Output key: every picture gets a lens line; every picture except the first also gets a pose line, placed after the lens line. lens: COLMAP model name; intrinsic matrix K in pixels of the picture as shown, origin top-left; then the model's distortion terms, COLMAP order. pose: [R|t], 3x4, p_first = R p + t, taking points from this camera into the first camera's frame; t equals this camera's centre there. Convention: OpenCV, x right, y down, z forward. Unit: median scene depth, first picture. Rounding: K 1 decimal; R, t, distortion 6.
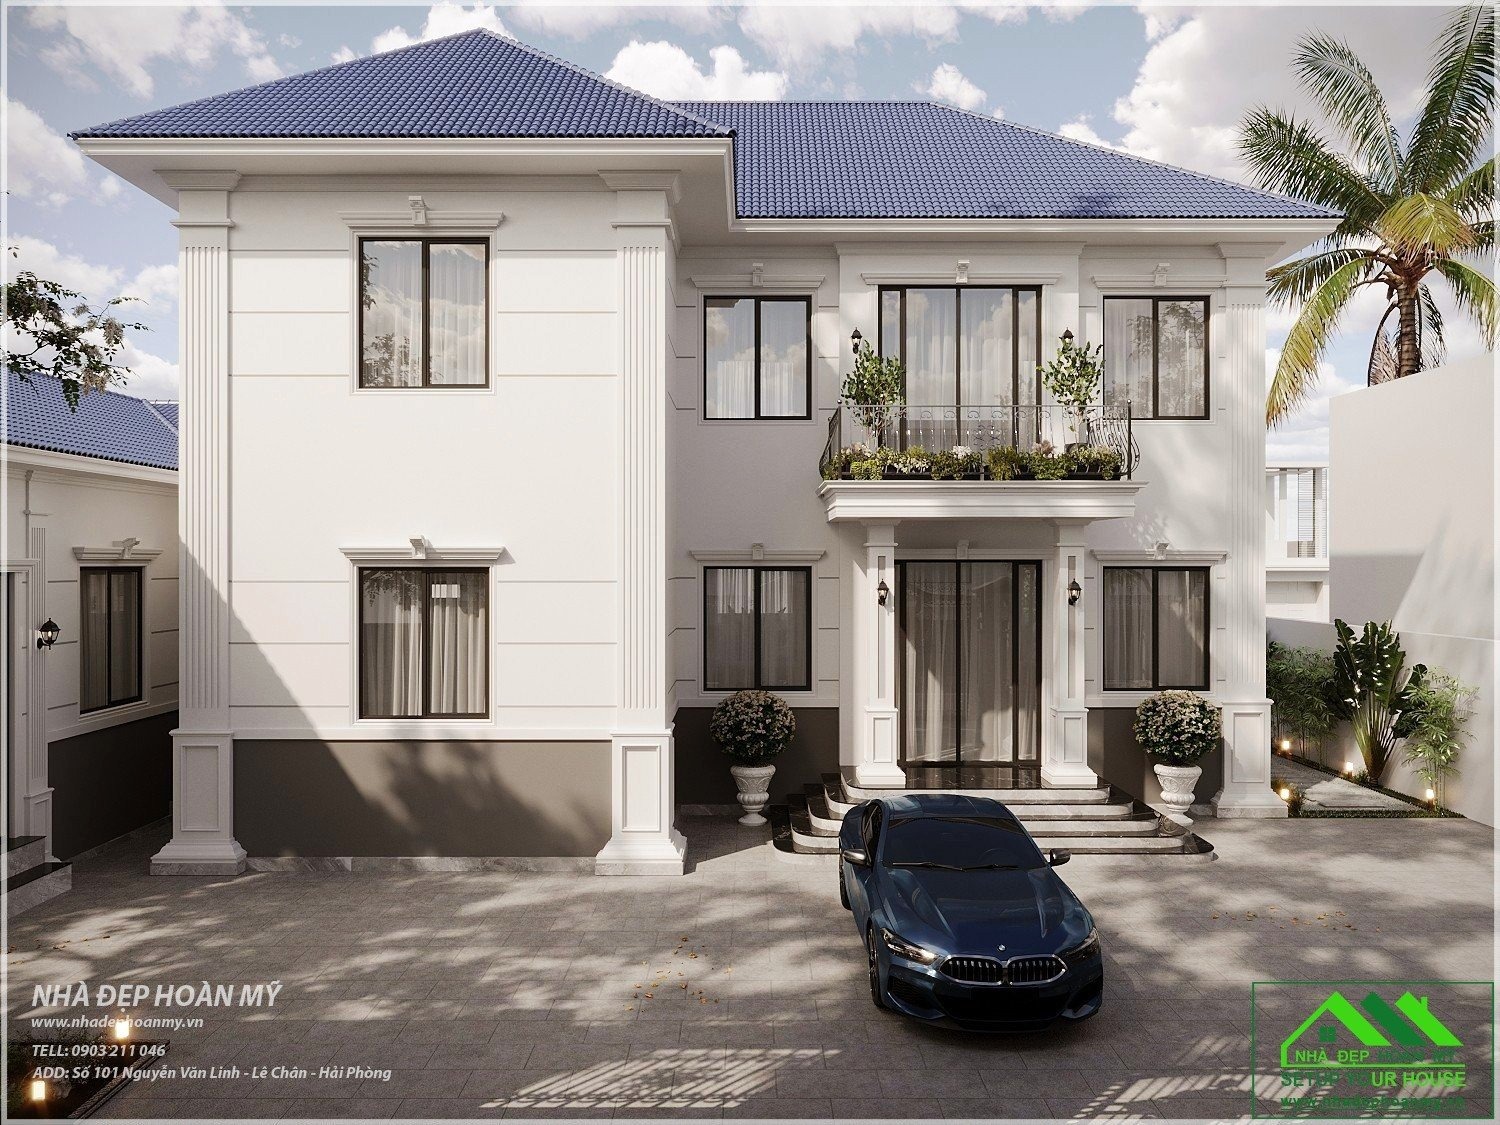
lens RADIAL K [[1175.3, 0, 750.0], [0, 1175.3, 562.5], [0, 0, 1]] dist [0.001383, 0.000504]
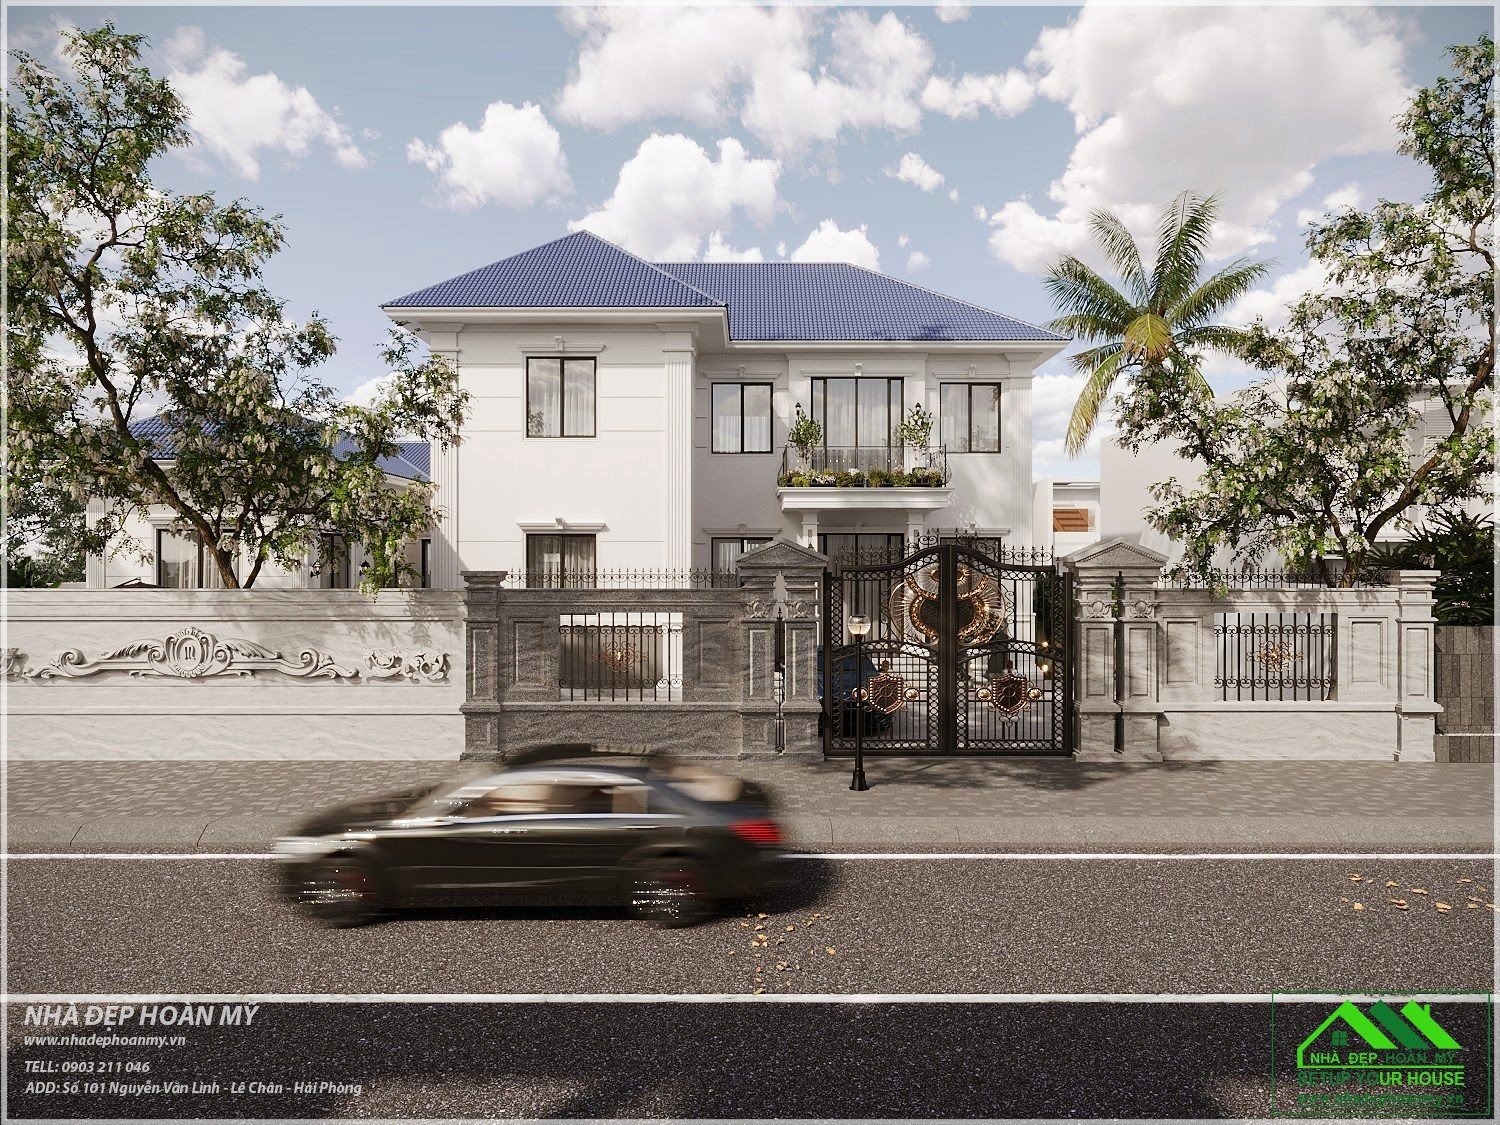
lens RADIAL K [[1175.3, 0, 750.0], [0, 1175.3, 562.5], [0, 0, 1]] dist [0.001383, 0.000504]
pose [[0.999900, 0.001673, -0.014069, 0.048004], [-0.001761, 0.999979, -0.006252, 0.059860], [0.014058, 0.006276, 0.999881, -0.851552]]
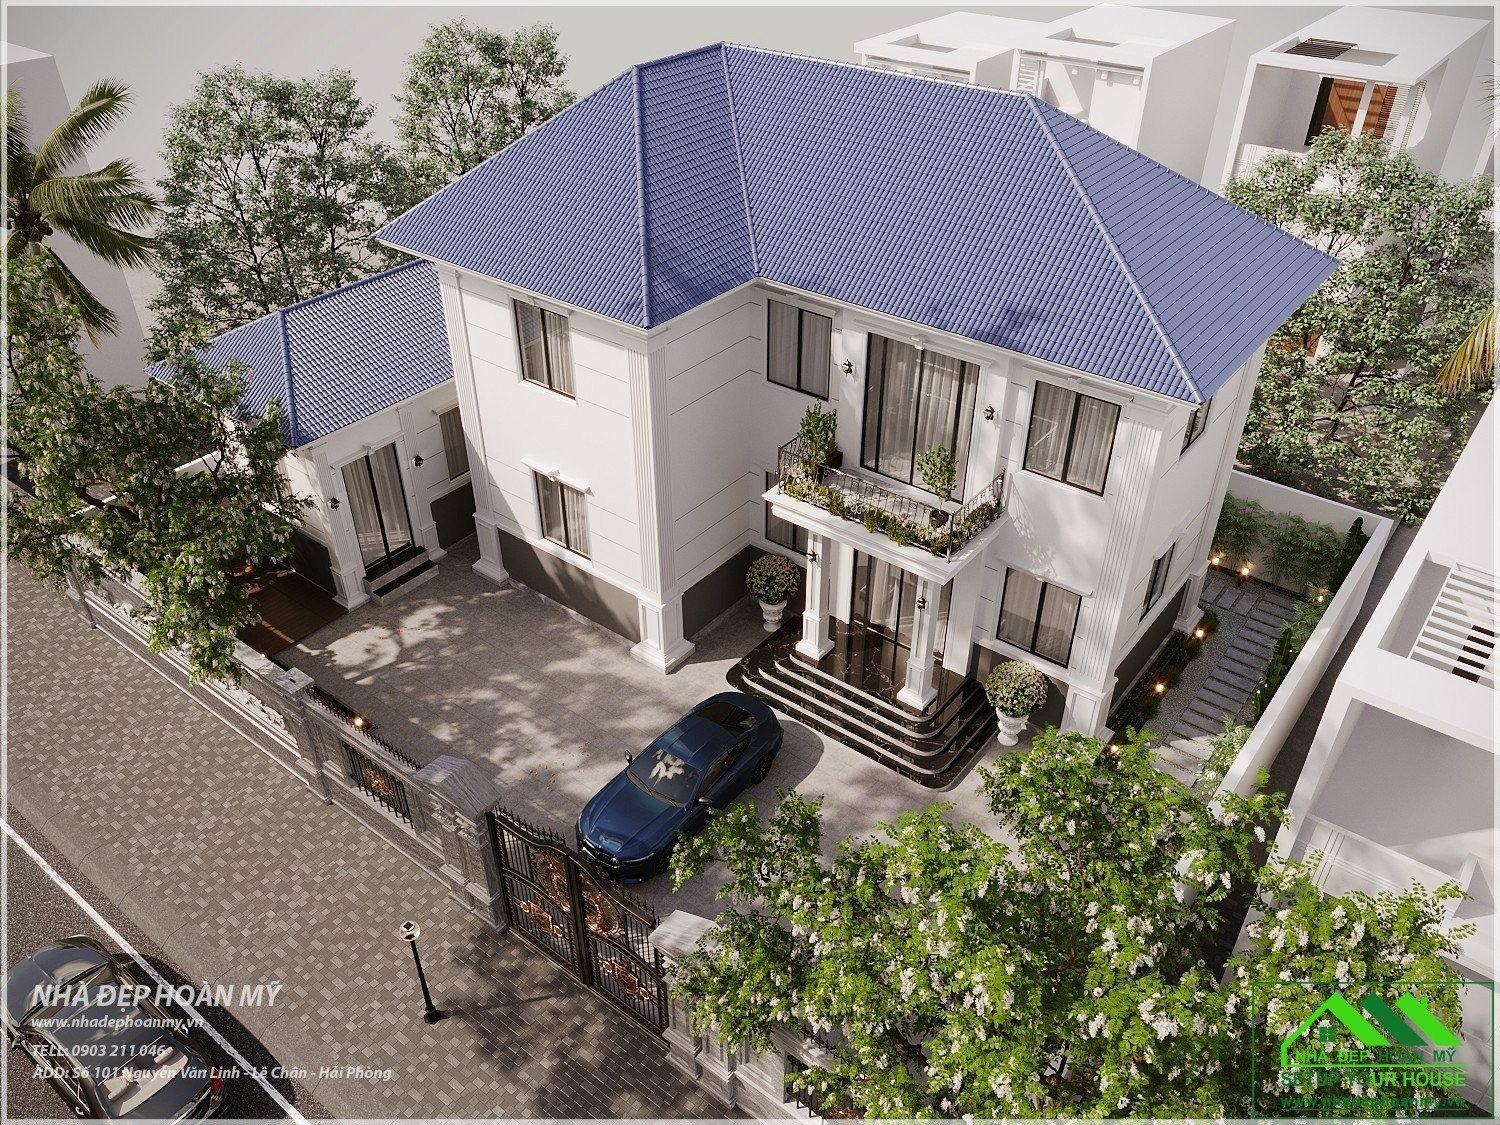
lens RADIAL K [[1175.3, 0, 750.0], [0, 1175.3, 562.5], [0, 0, 1]] dist [0.001383, 0.000504]
pose [[0.789748, 0.355809, -0.499698, 0.884806], [-0.000608, 0.815048, 0.579393, -0.925626], [0.613431, -0.457270, 0.643899, -0.032588]]
